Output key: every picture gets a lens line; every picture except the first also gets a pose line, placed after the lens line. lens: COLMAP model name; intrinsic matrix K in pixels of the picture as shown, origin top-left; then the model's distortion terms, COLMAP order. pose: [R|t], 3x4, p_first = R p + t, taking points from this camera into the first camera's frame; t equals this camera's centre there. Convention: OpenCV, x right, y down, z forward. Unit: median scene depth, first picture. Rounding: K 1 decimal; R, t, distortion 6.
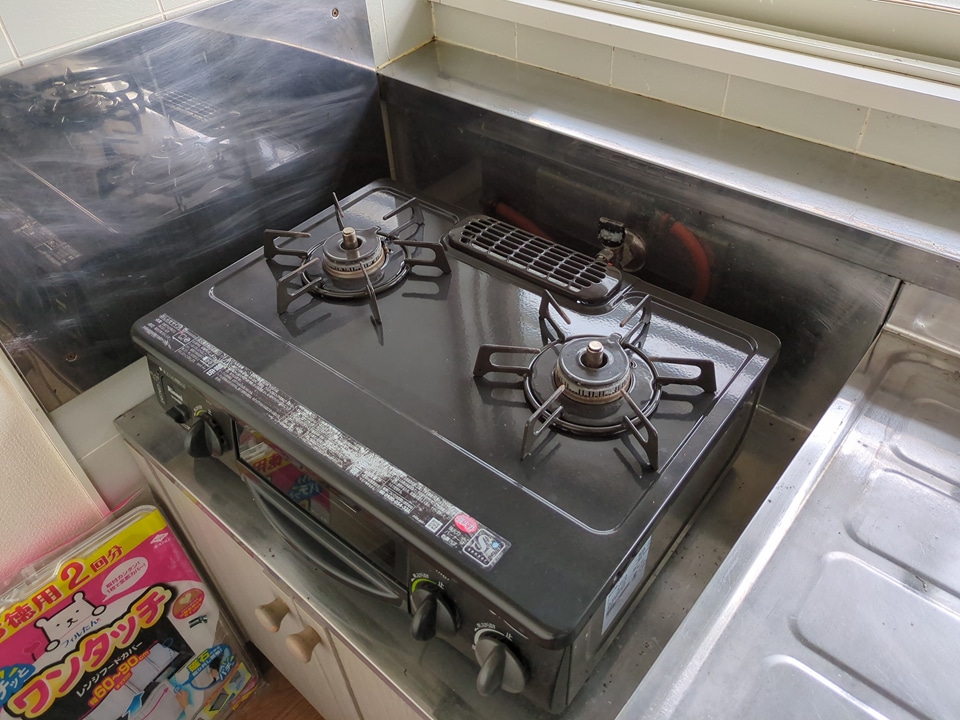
lens RADIAL K [[714.6, 0, 482.2], [0, 714.6, 355.9], [0, 0, 1]] dist [0.030692, -0.014207]
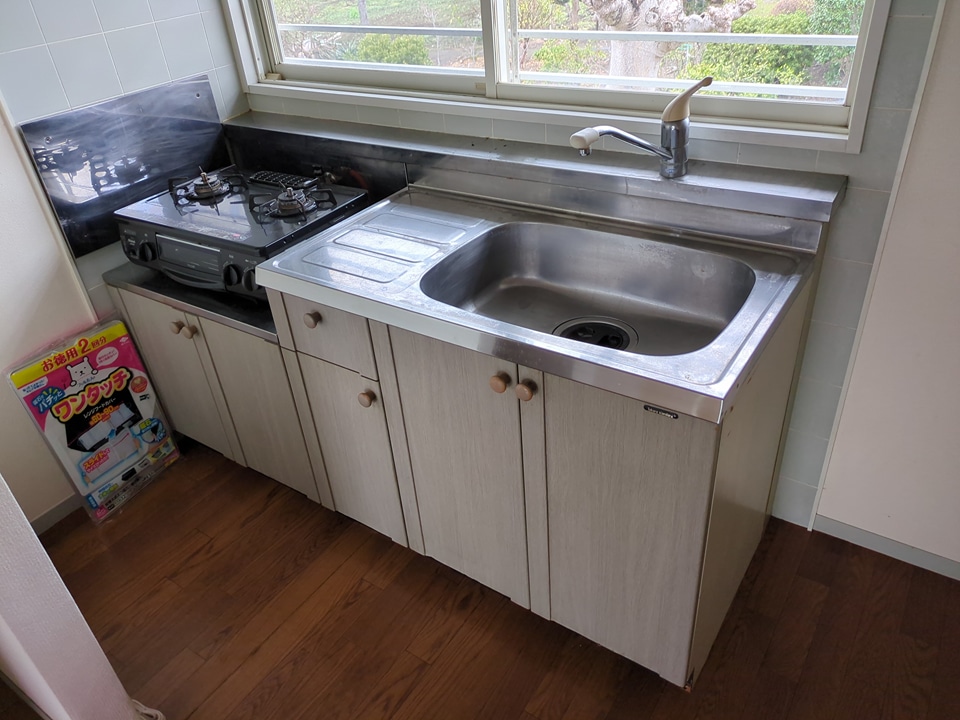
lens RADIAL K [[714.6, 0, 473.8], [0, 714.6, 358.8], [0, 0, 1]] dist [0.030692, -0.014207]
pose [[0.993249, -0.090764, 0.072241, 0.400735], [0.102210, 0.979258, -0.174947, 0.785693], [-0.054864, 0.181149, 0.981924, -1.088166]]
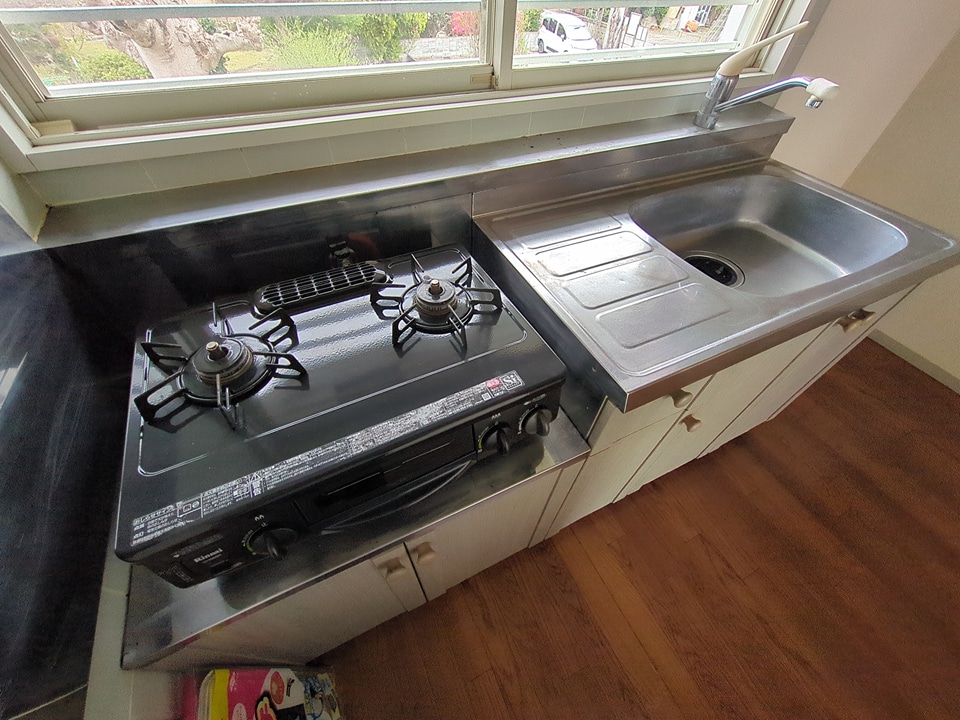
lens RADIAL K [[374.1, 0, 477.8], [0, 374.1, 360.0], [0, 0, 1]] dist [0.001032, -0.000138]
pose [[0.399649, -0.651575, 0.644772, -0.352136], [0.588265, 0.721743, 0.364734, -0.100689], [-0.703011, 0.233531, 0.671743, 0.222119]]
